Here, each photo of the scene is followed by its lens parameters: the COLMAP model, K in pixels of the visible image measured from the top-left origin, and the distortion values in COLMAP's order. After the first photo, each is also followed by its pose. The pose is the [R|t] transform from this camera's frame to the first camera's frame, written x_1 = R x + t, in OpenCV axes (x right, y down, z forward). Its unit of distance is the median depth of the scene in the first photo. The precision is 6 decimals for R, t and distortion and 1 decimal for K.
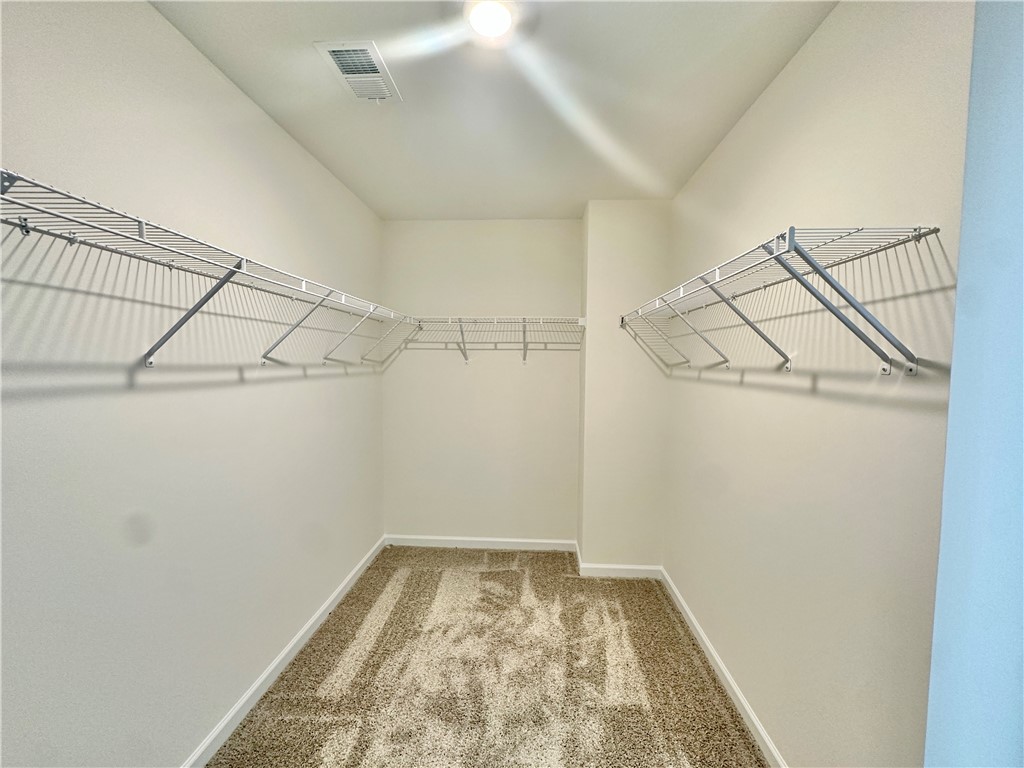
lens RADIAL K [[409.2, 0, 511.7], [0, 409.2, 384.3], [0, 0, 1]] dist [-0.001766, 0.000139]
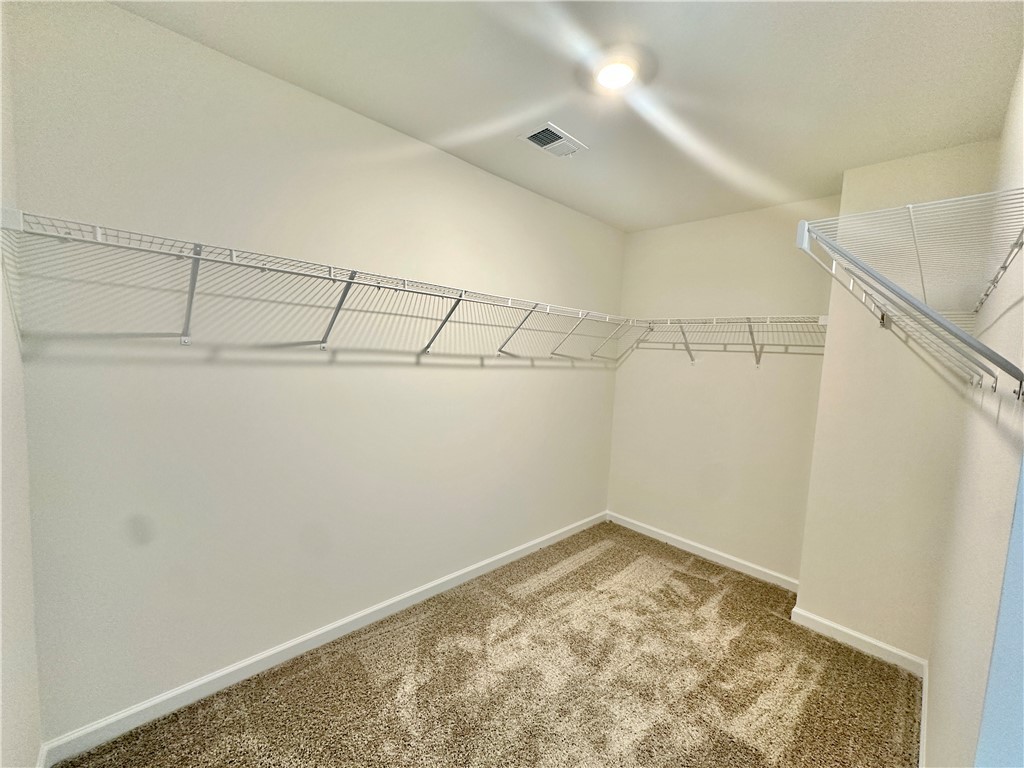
lens RADIAL K [[409.2, 0, 513.9], [0, 409.2, 388.0], [0, 0, 1]] dist [-0.001766, 0.000139]
pose [[0.728654, 0.090418, -0.678887, 0.335245], [-0.083192, 0.995592, 0.043308, -0.000941], [0.679811, 0.024921, 0.732964, -0.030765]]
